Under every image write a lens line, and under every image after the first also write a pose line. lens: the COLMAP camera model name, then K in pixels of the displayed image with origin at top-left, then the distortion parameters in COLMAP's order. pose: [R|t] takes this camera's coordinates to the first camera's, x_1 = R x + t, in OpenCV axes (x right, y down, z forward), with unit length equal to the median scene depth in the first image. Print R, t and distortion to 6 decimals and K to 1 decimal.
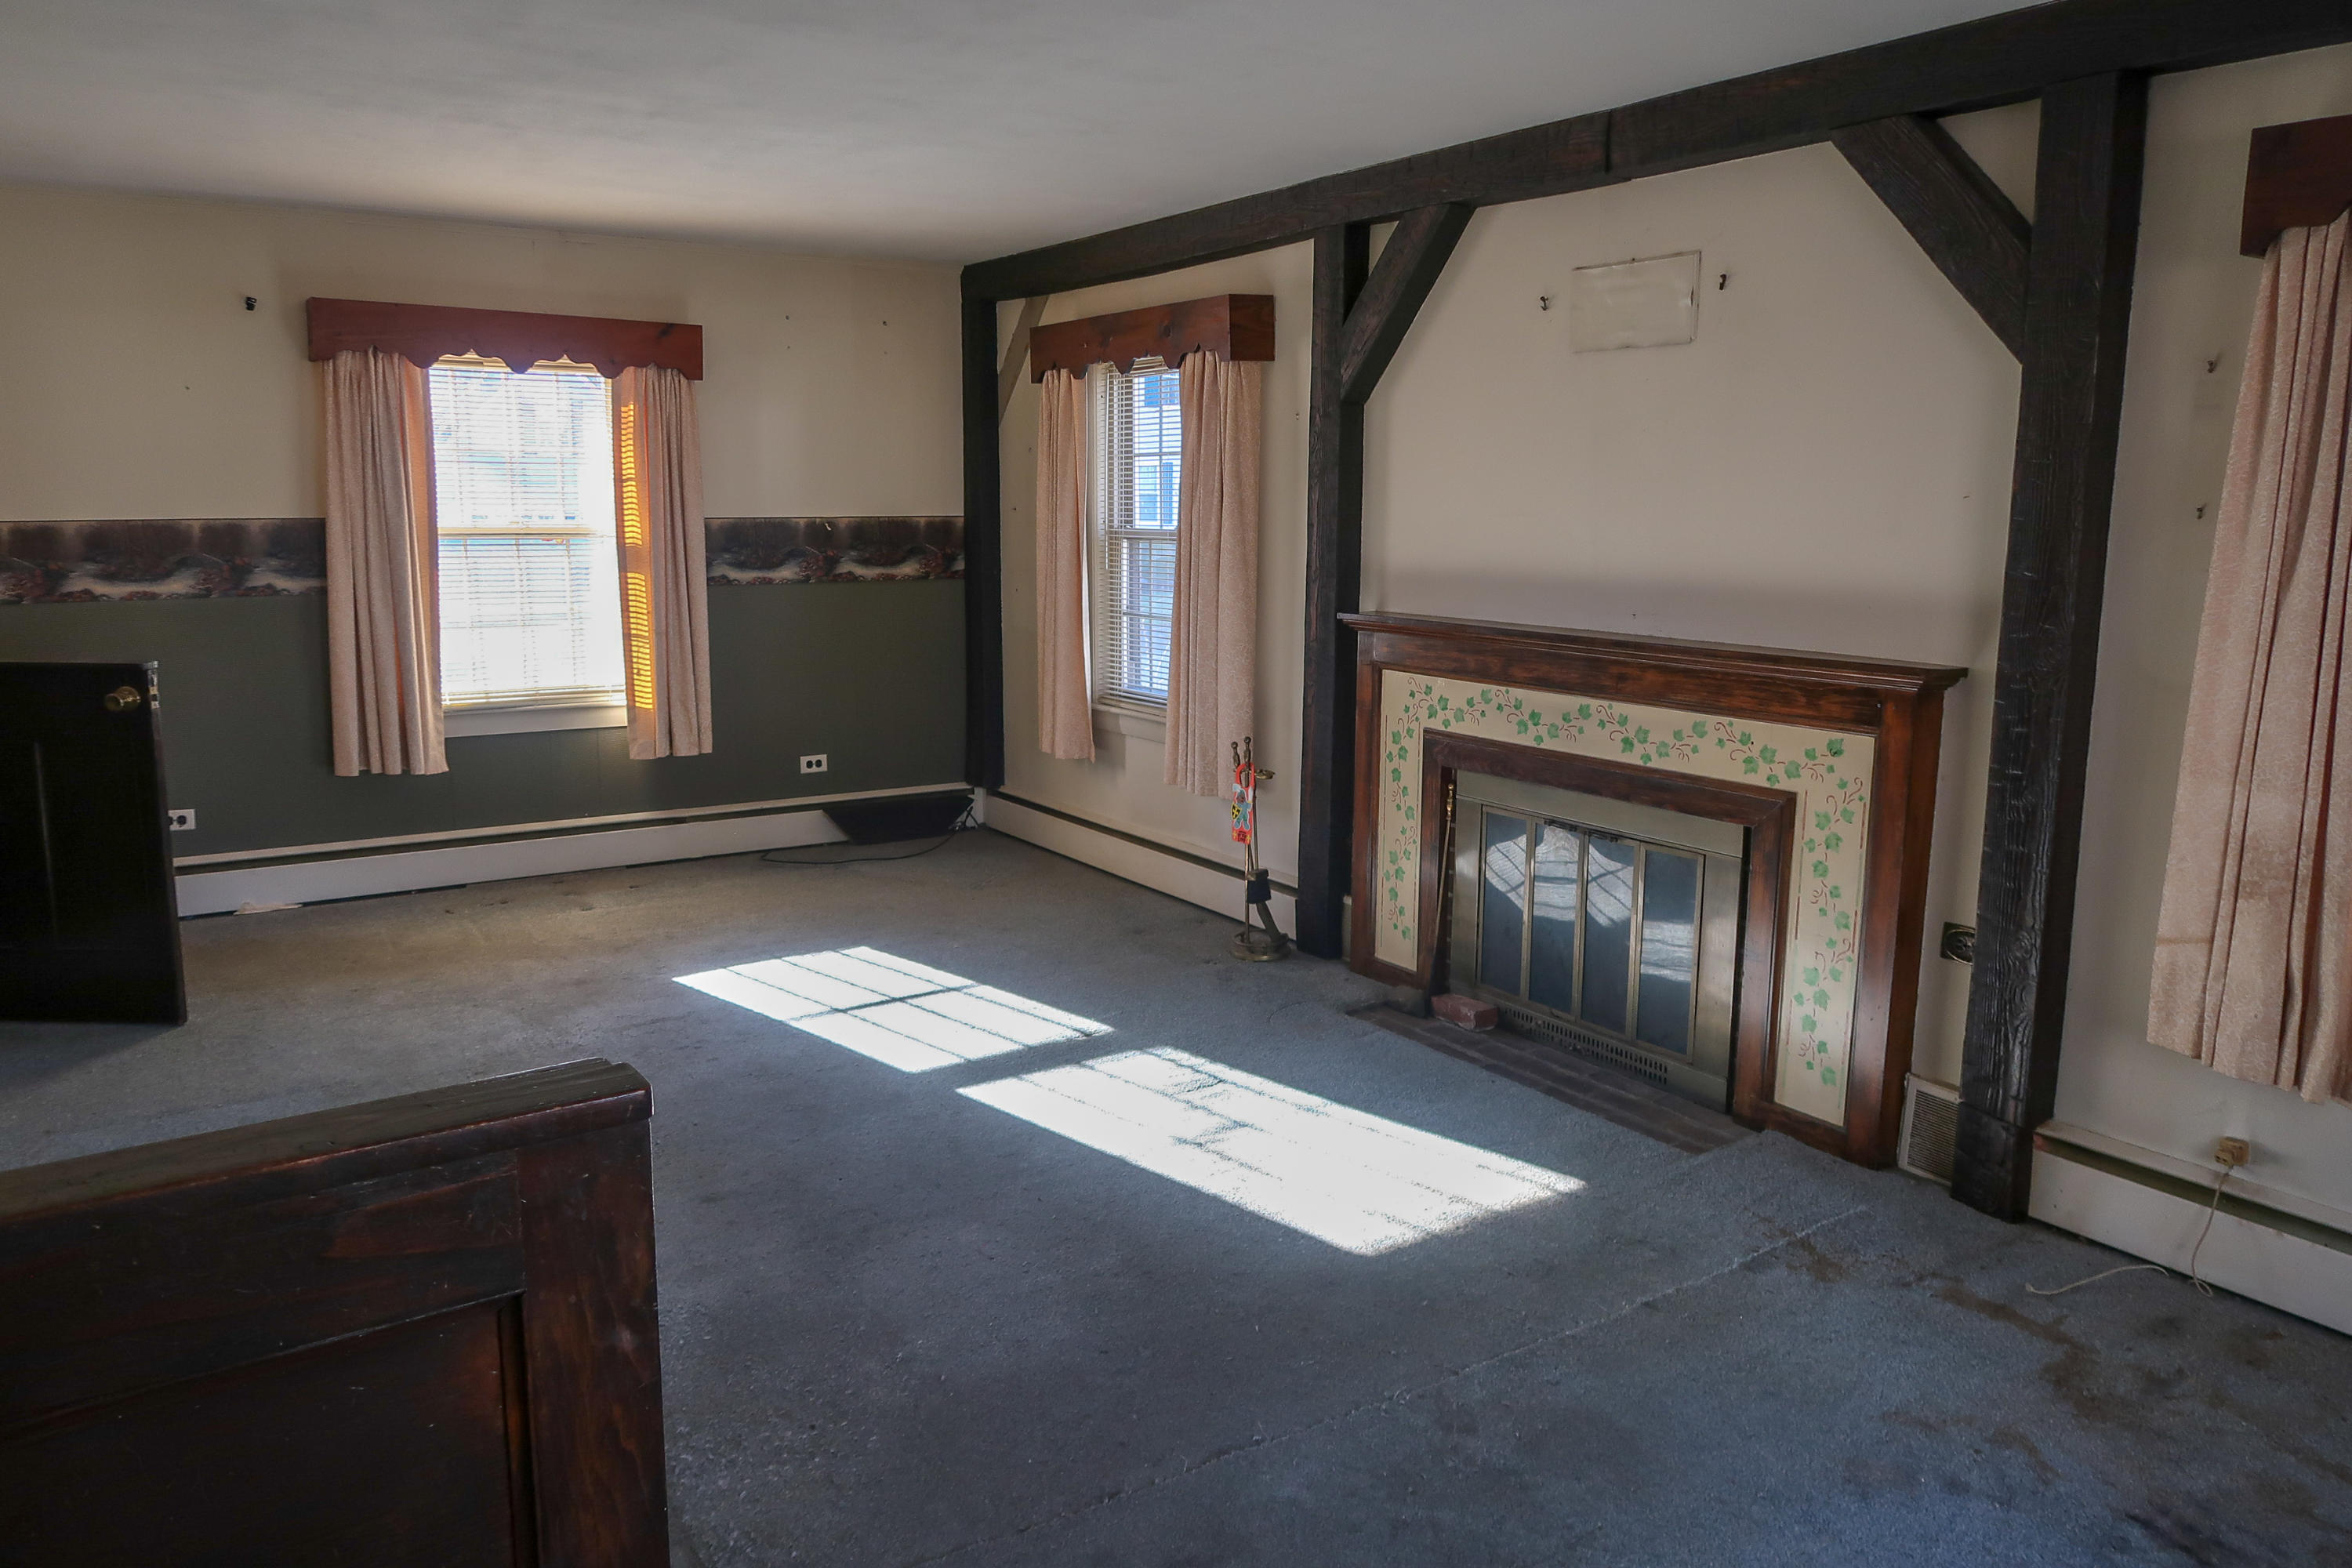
lens RADIAL K [[1647.7, 0, 1185.0], [0, 1647.7, 772.4], [0, 0, 1]] dist [-0.011979, 0.002229]
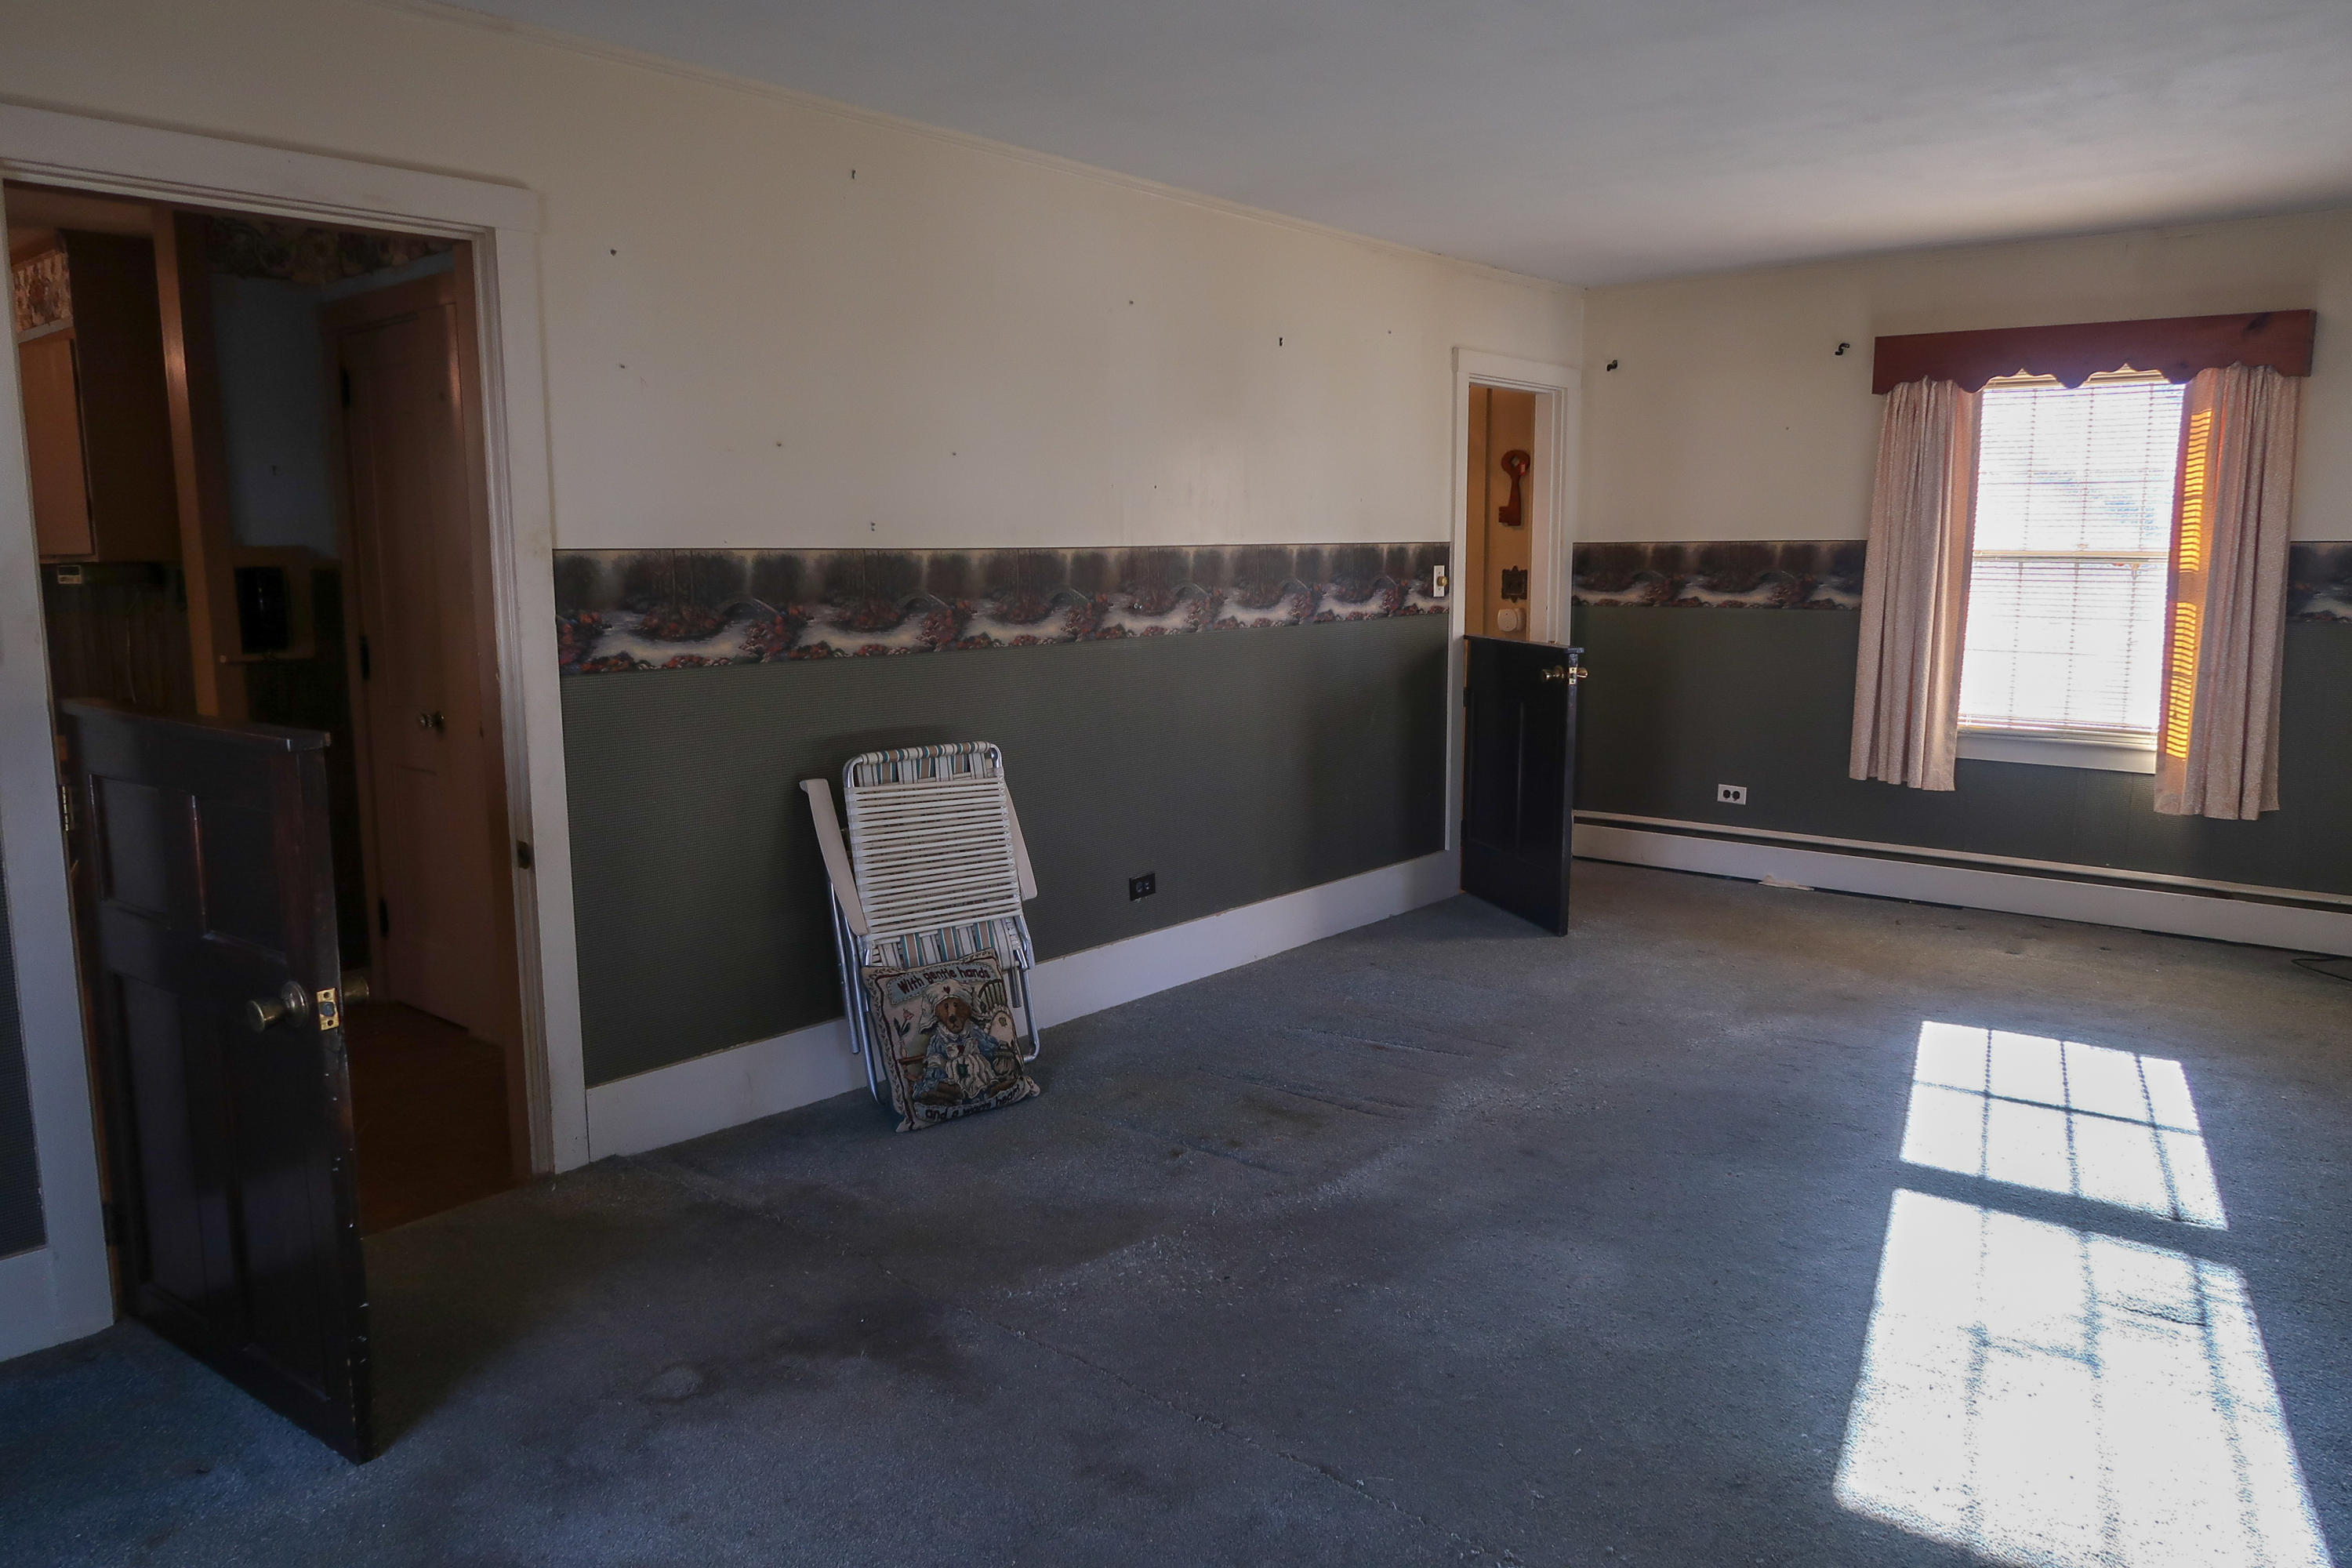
lens RADIAL K [[1647.7, 0, 1185.0], [0, 1647.7, 772.4], [0, 0, 1]] dist [-0.011979, 0.002229]
pose [[0.293639, 0.127884, -0.947324, 0.446046], [-0.153500, 0.984459, 0.085317, -0.031053], [0.943512, 0.120362, 0.308705, 0.296767]]
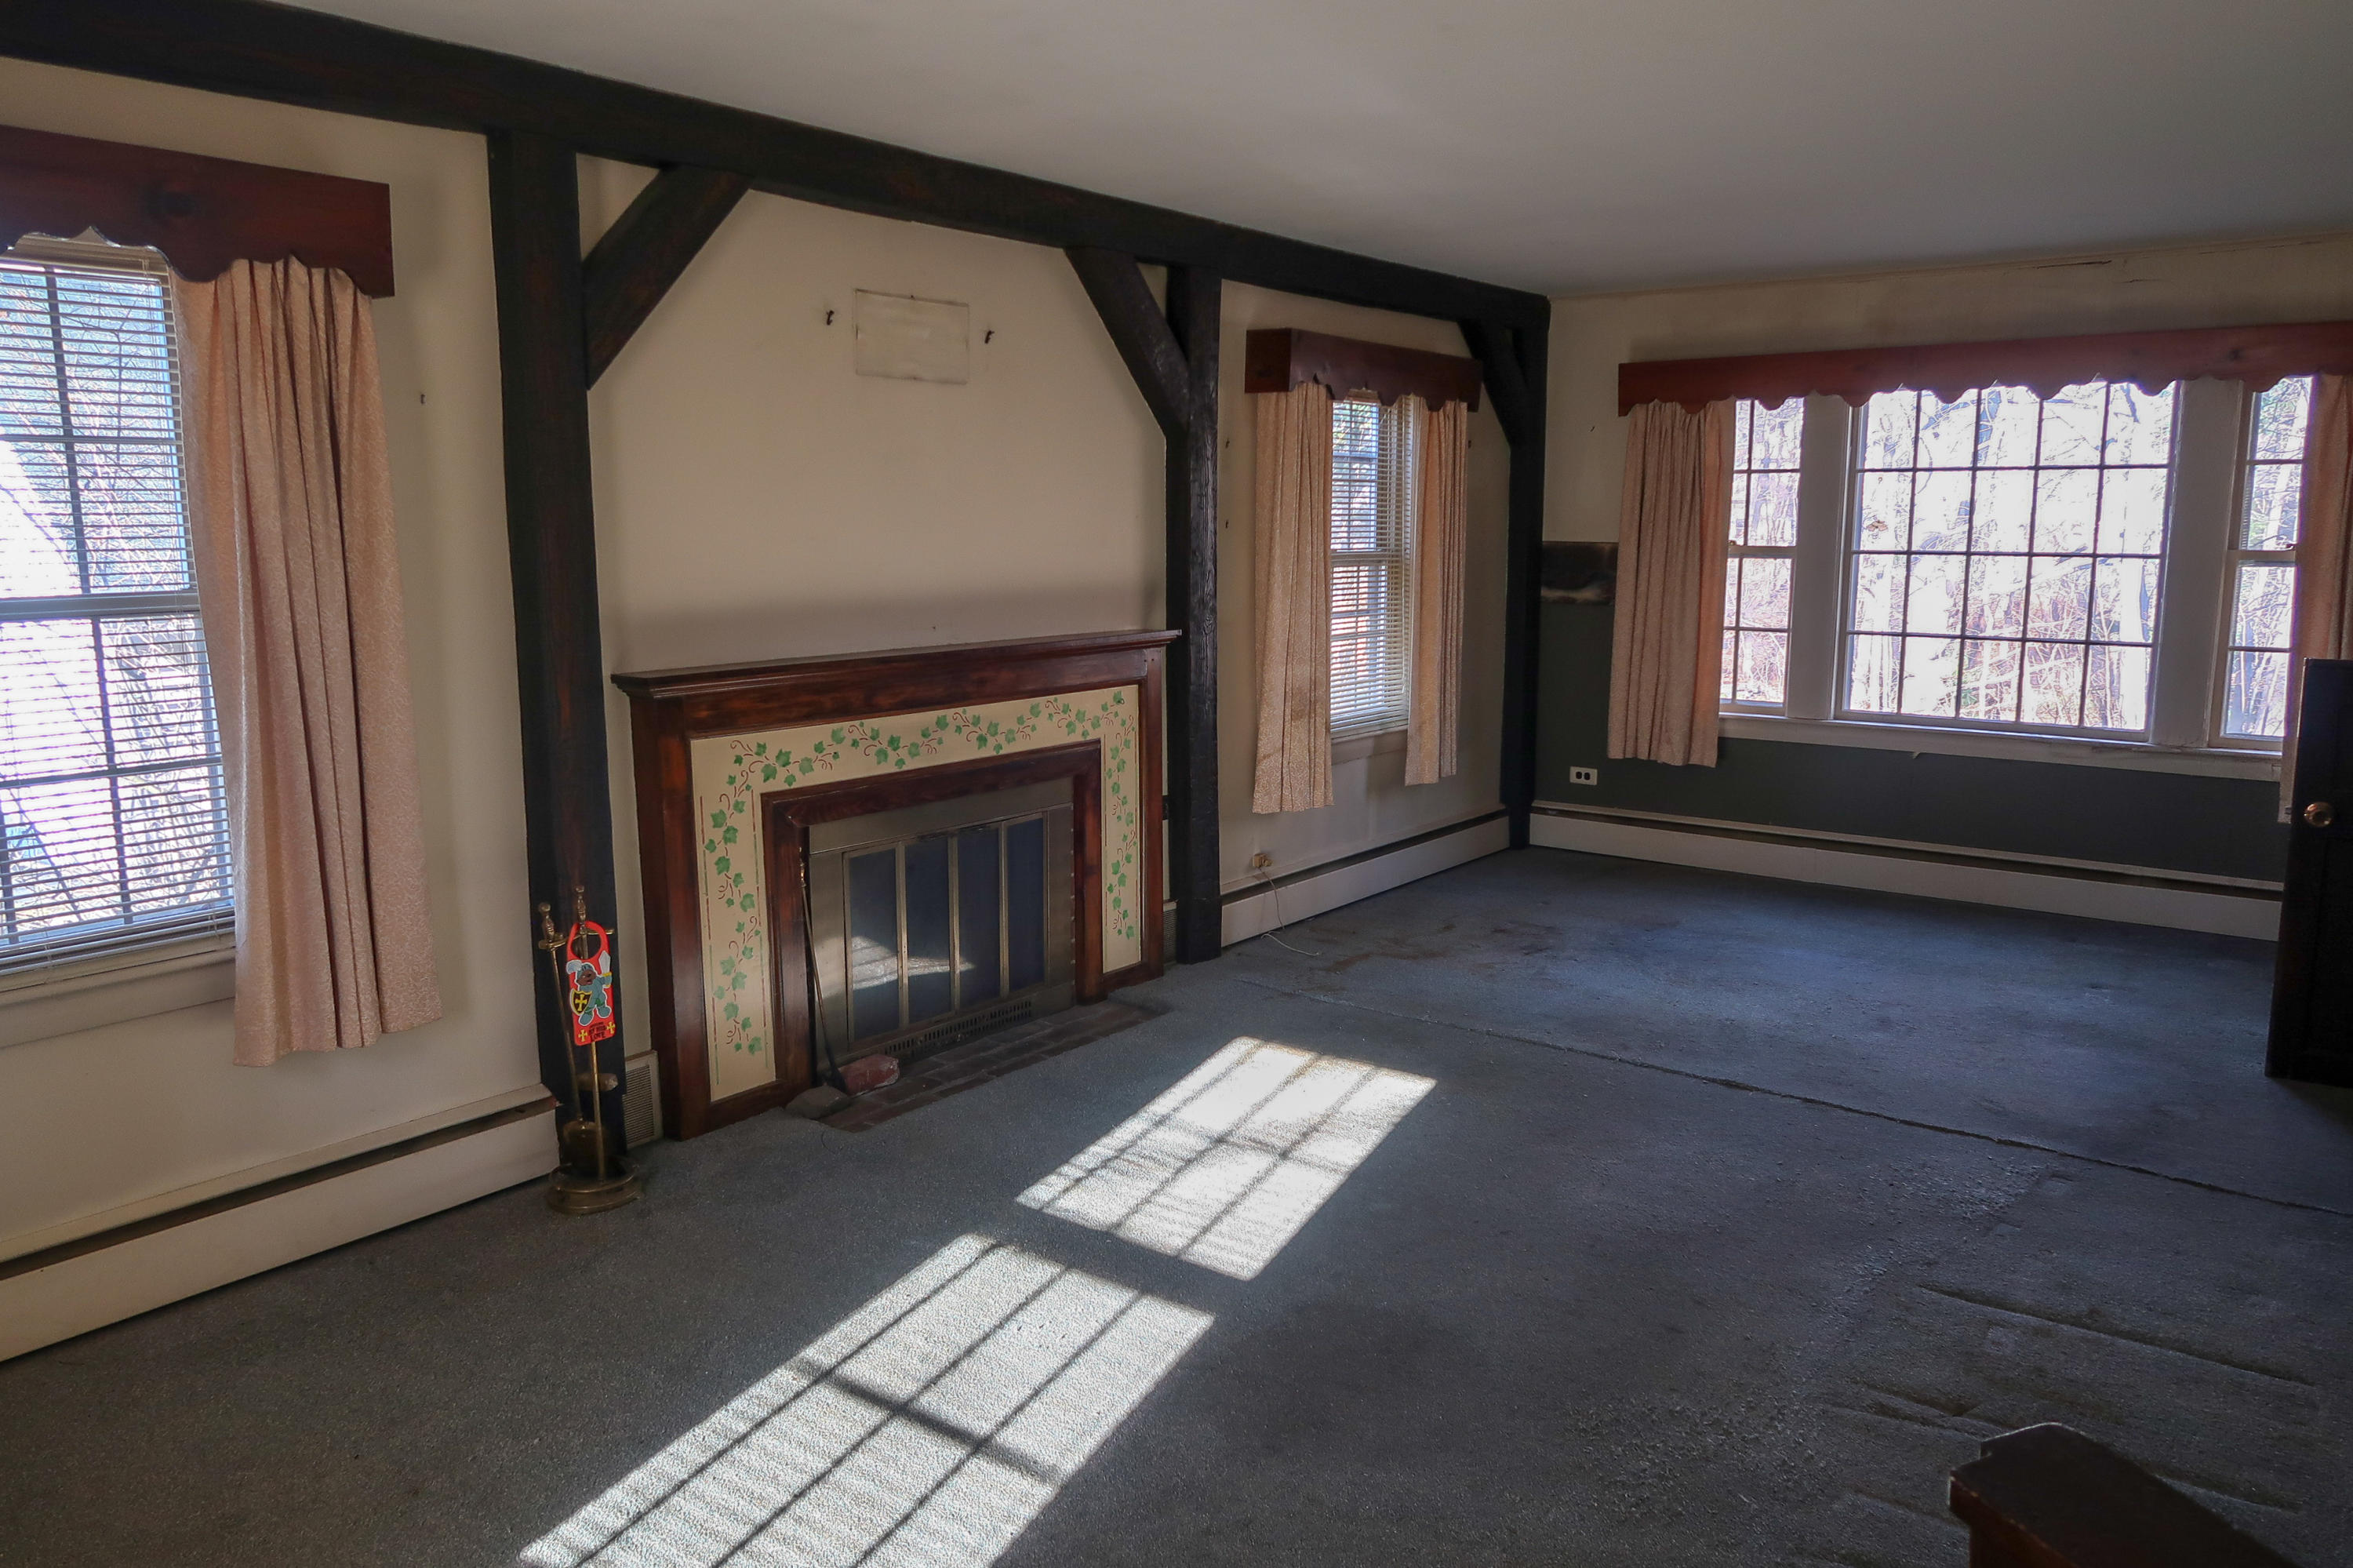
lens RADIAL K [[1651.6, 0, 1176.5], [0, 1651.6, 784.0], [0, 0, 1]] dist [0.005135, 0.001747]
pose [[-0.314014, -0.153156, 0.936984, -0.689628], [0.161154, 0.963984, 0.211577, -0.170839], [-0.935641, 0.217437, -0.278023, 0.998988]]
